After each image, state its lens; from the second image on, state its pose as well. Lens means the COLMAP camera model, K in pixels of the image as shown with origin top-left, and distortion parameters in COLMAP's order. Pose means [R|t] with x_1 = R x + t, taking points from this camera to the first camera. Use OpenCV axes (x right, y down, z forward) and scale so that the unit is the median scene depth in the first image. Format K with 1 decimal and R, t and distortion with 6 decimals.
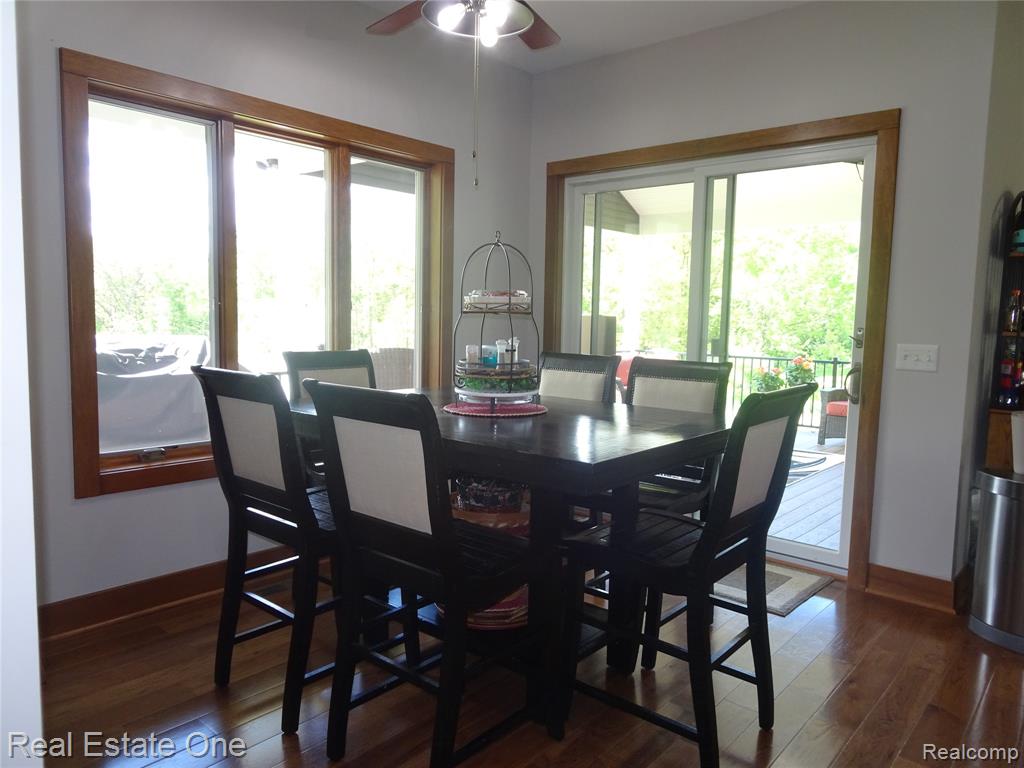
lens RADIAL K [[732.8, 0, 512.0], [0, 732.8, 385.0], [0, 0, 1]] dist [0.015153, -0.006291]
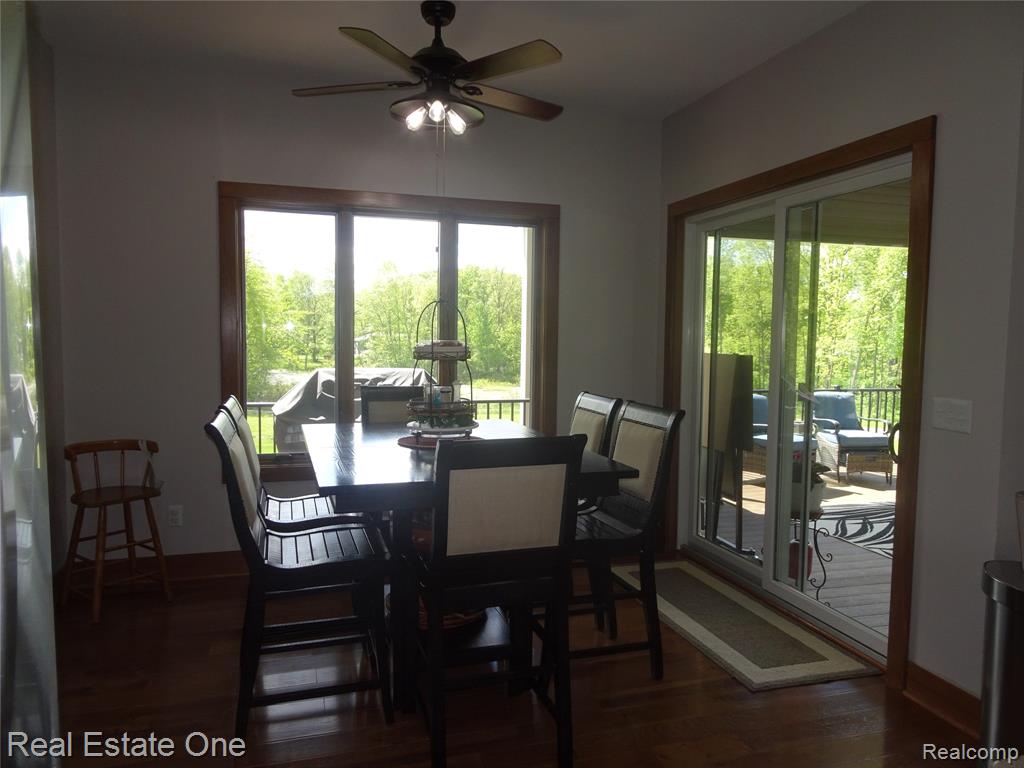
lens RADIAL K [[732.8, 0, 512.8], [0, 732.8, 389.2], [0, 0, 1]] dist [0.015153, -0.006291]
pose [[0.848844, 0.030659, -0.527754, 0.395846], [-0.046636, 0.998767, -0.016988, -0.020379], [0.526583, 0.039033, 0.849227, 0.035163]]
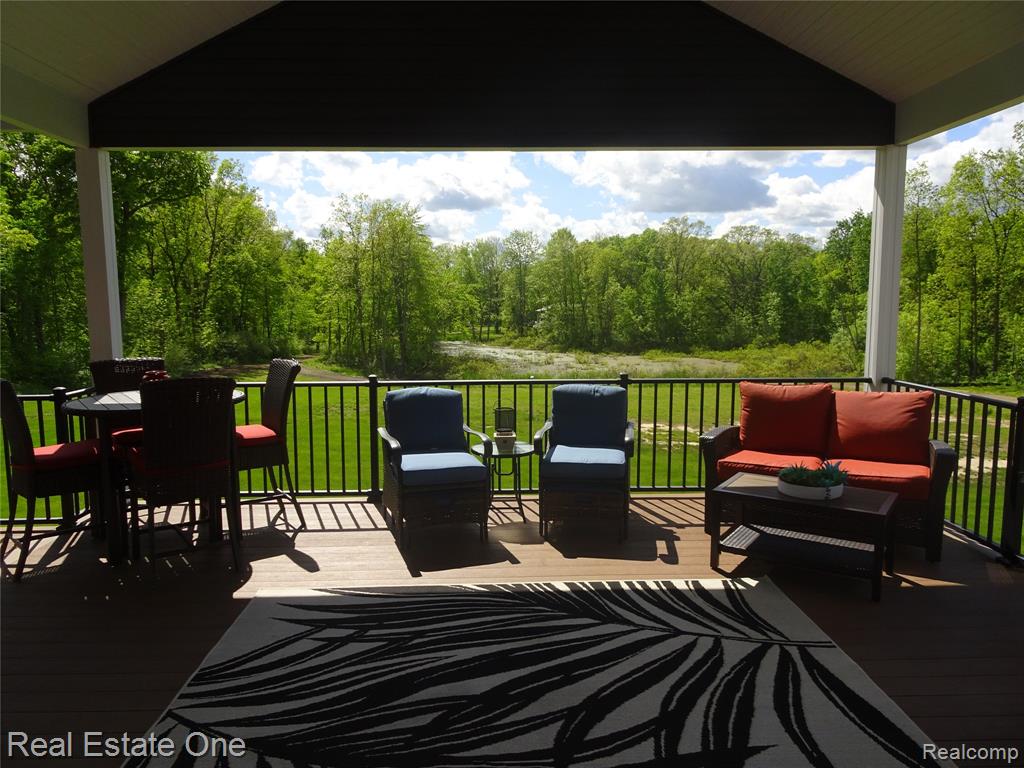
lens RADIAL K [[732.8, 0, 514.8], [0, 732.8, 383.9], [0, 0, 1]] dist [0.015153, -0.006291]
pose [[0.676475, 0.056125, -0.734324, 0.865462], [-0.050469, 0.998281, 0.029807, -0.109714], [0.734734, 0.016897, 0.678144, 1.124221]]
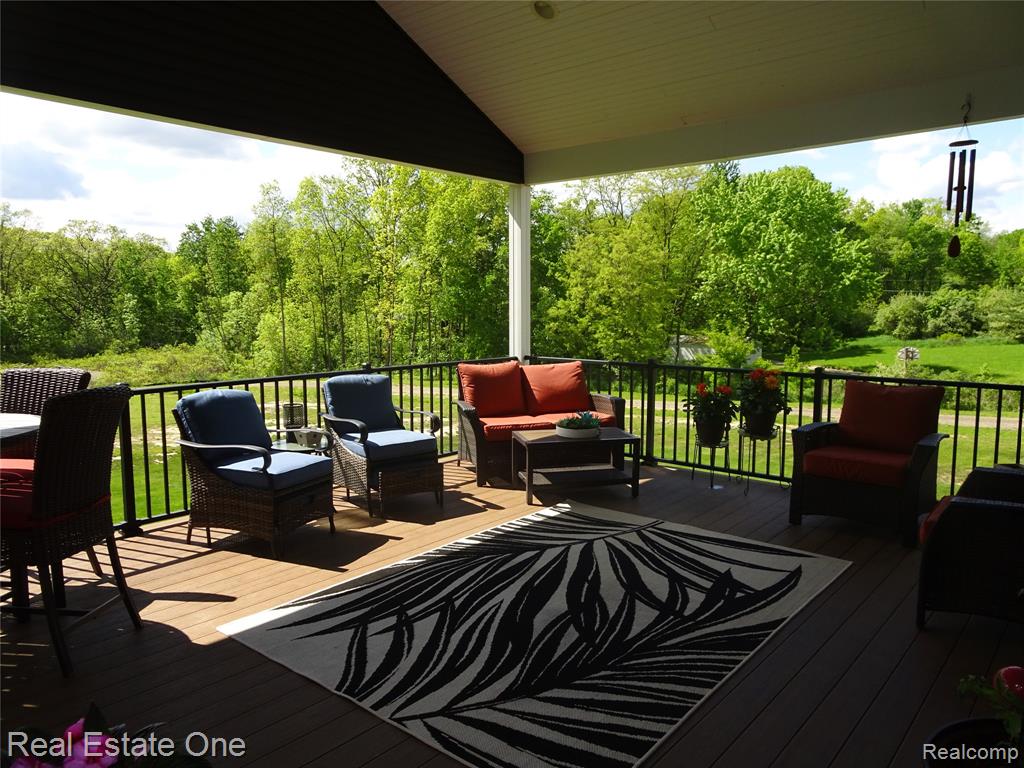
lens RADIAL K [[732.8, 0, 513.7], [0, 732.8, 380.3], [0, 0, 1]] dist [0.015153, -0.006291]
pose [[0.999631, -0.025080, 0.010467, 0.354198], [0.024976, 0.999639, 0.009950, -0.077409], [-0.010713, -0.009685, 0.999896, 0.768866]]
